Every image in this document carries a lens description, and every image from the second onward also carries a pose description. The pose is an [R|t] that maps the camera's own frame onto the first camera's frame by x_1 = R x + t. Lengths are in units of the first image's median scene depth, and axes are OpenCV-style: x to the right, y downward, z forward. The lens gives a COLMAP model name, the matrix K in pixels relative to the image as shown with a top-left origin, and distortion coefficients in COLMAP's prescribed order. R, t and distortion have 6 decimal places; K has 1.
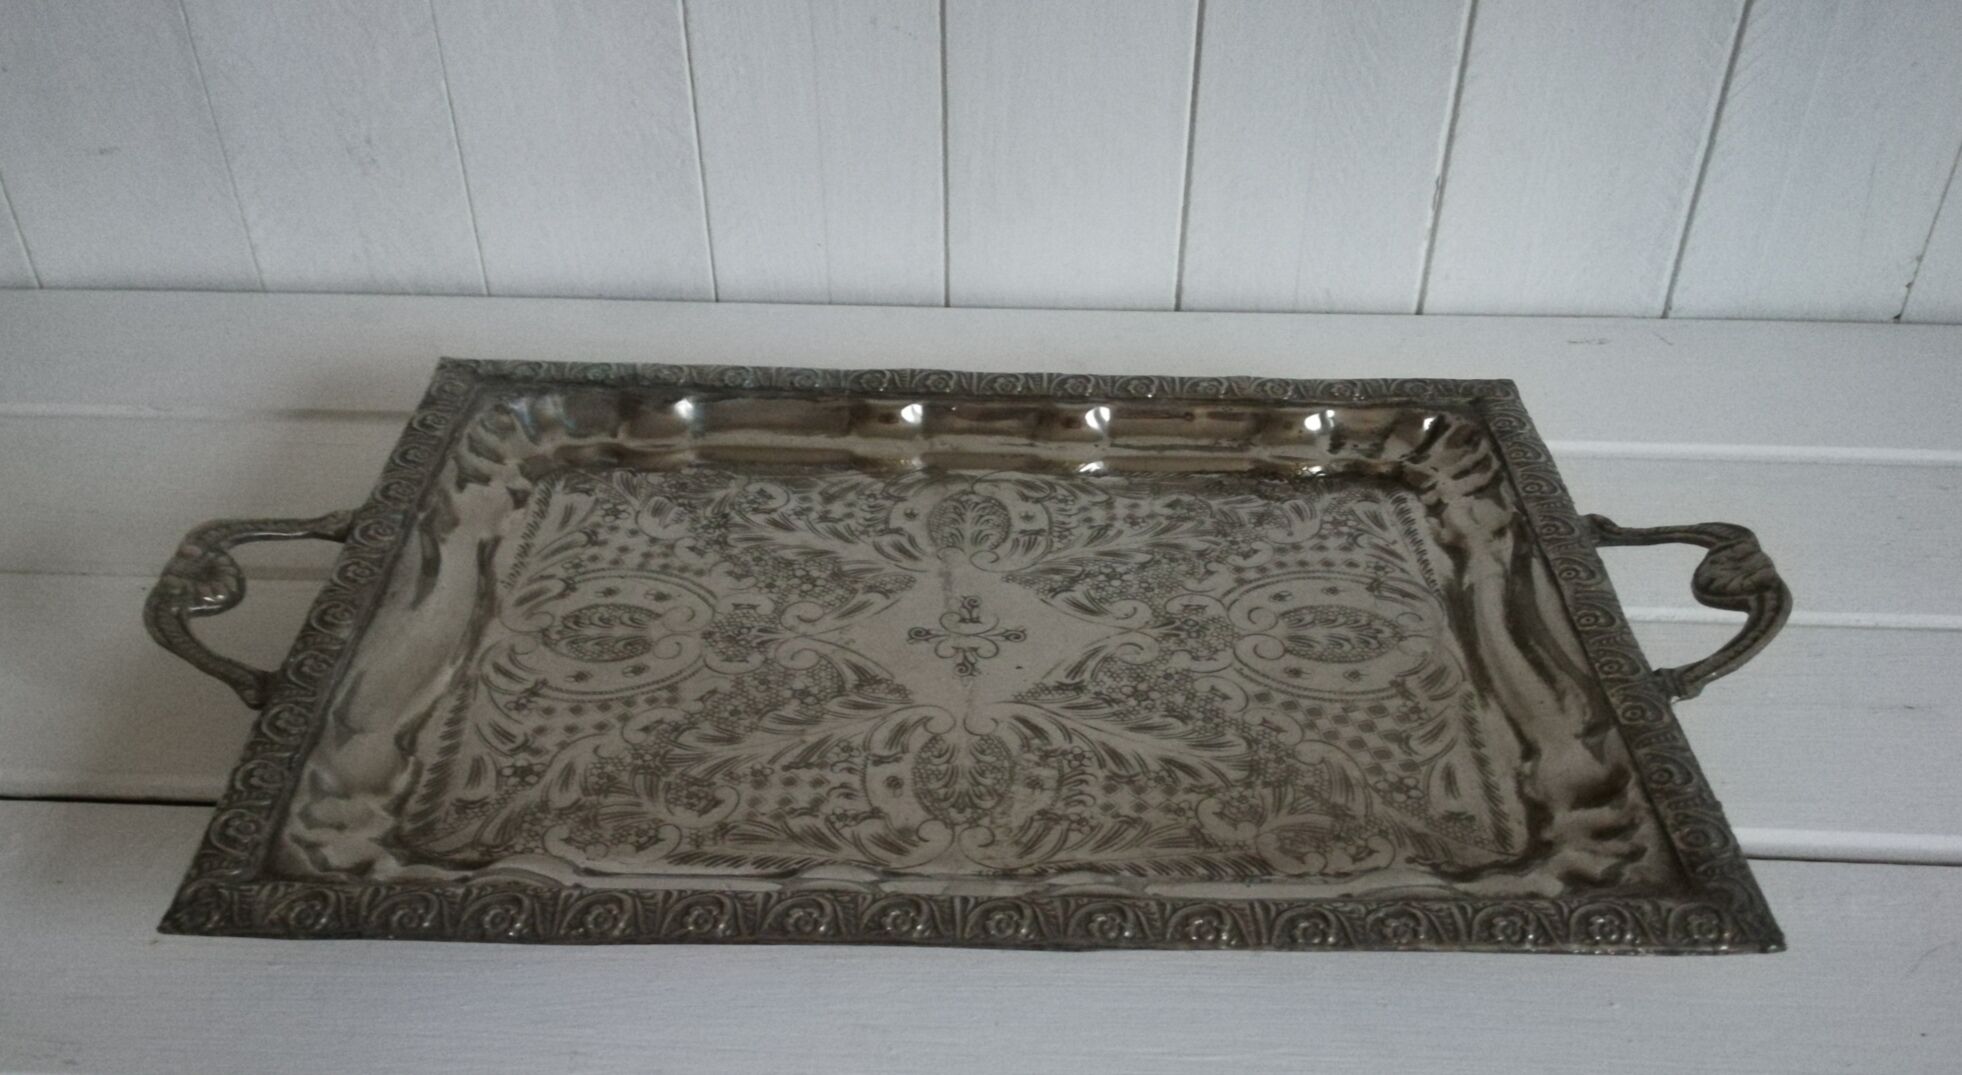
lens RADIAL K [[1780.6, 0, 979.3], [0, 1780.6, 682.2], [0, 0, 1]] dist [0.043976, -0.007474]
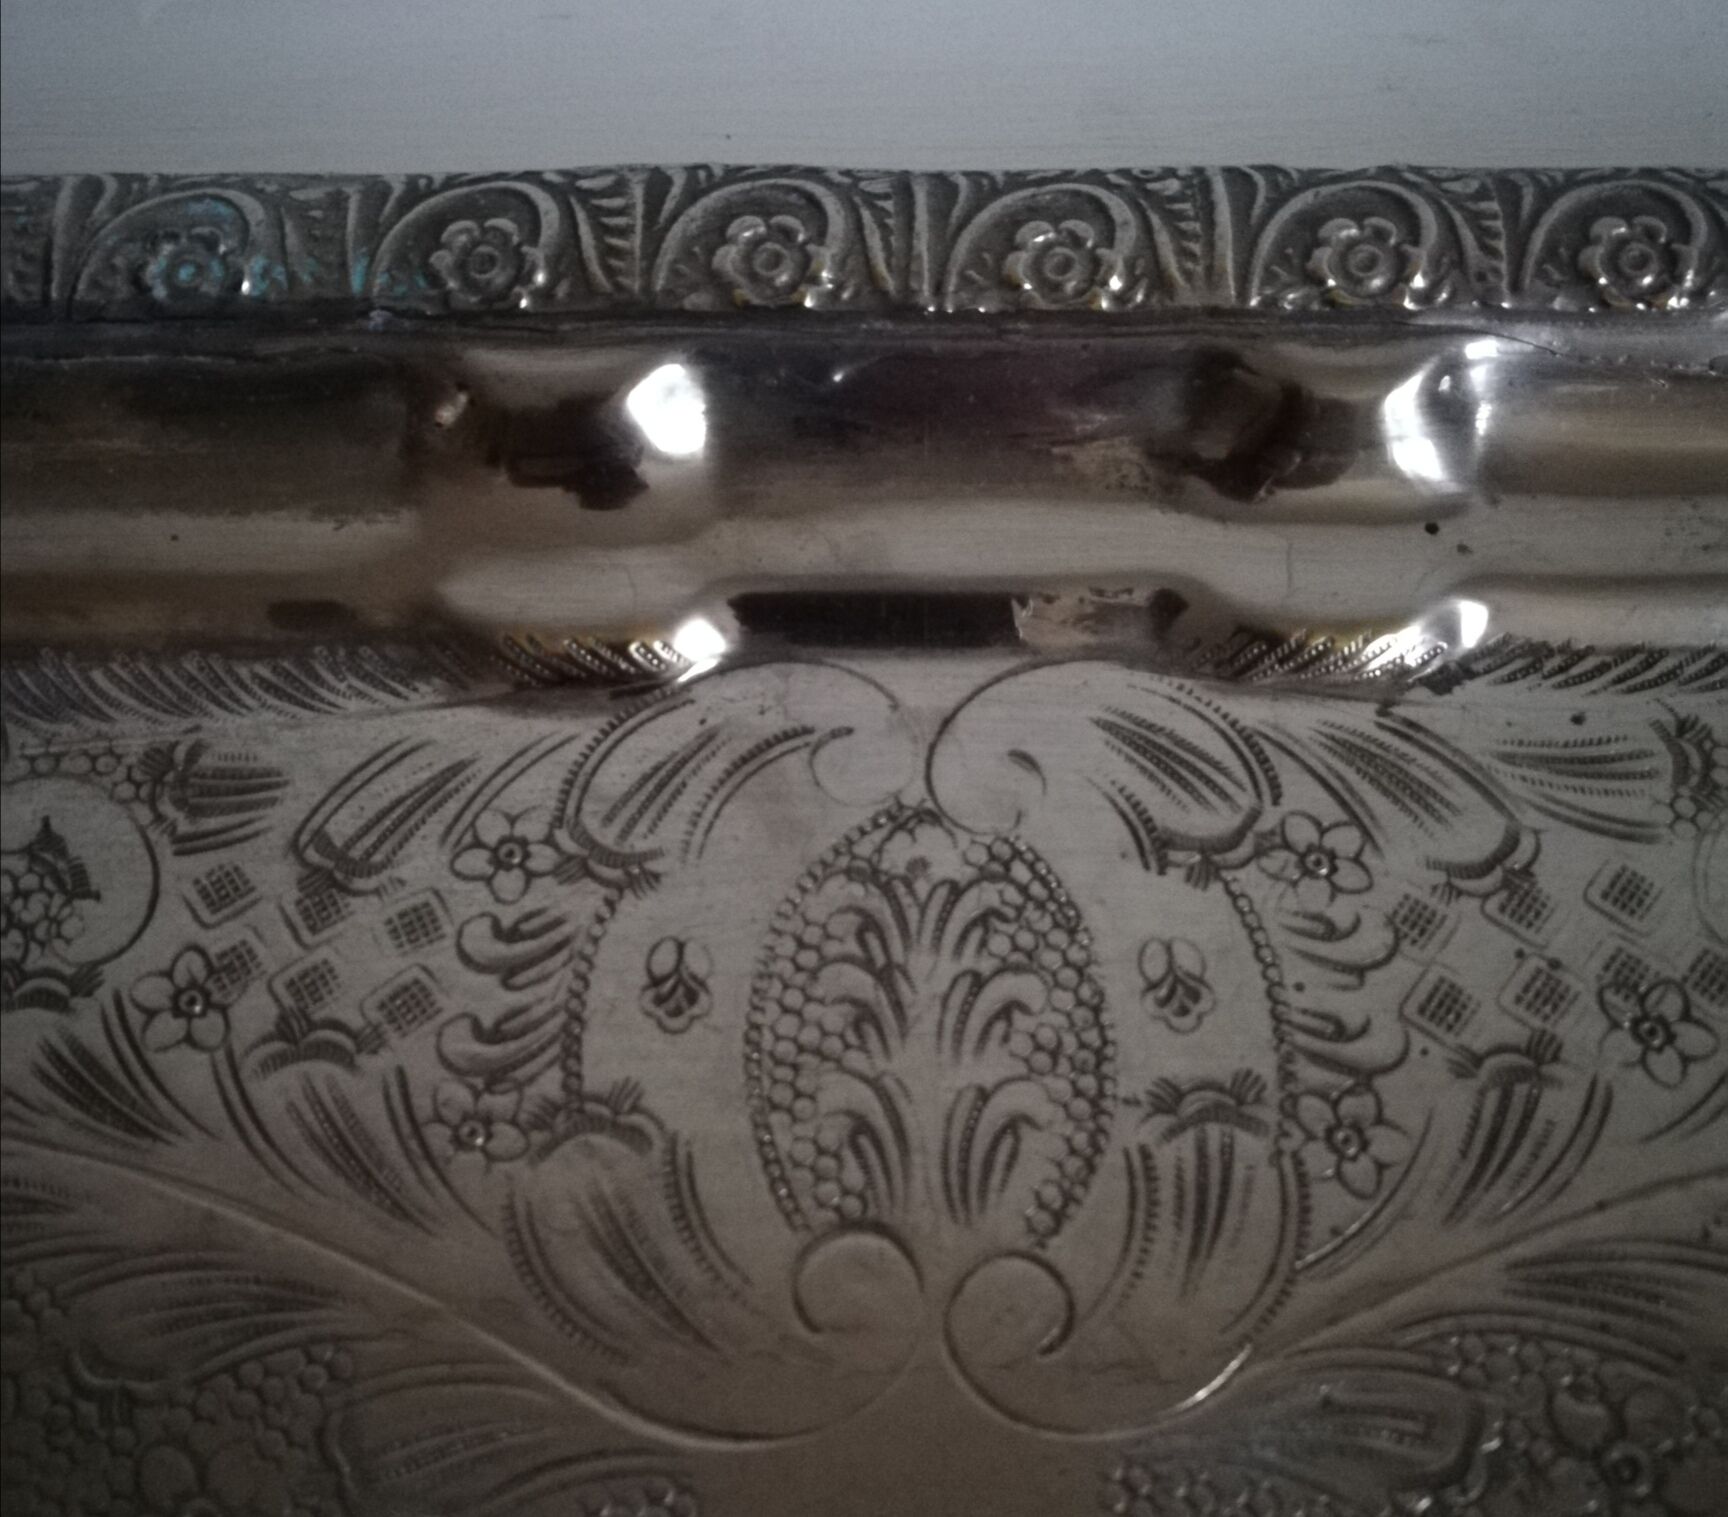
lens RADIAL K [[1751.7, 0, 864.0], [0, 1751.7, 758.5], [0, 0, 1]] dist [0.115278, -0.322020]
pose [[0.999592, -0.027842, -0.006321, -0.012091], [0.027836, 0.901169, 0.432574, -0.233414], [-0.006347, -0.432574, 0.901576, 0.854809]]
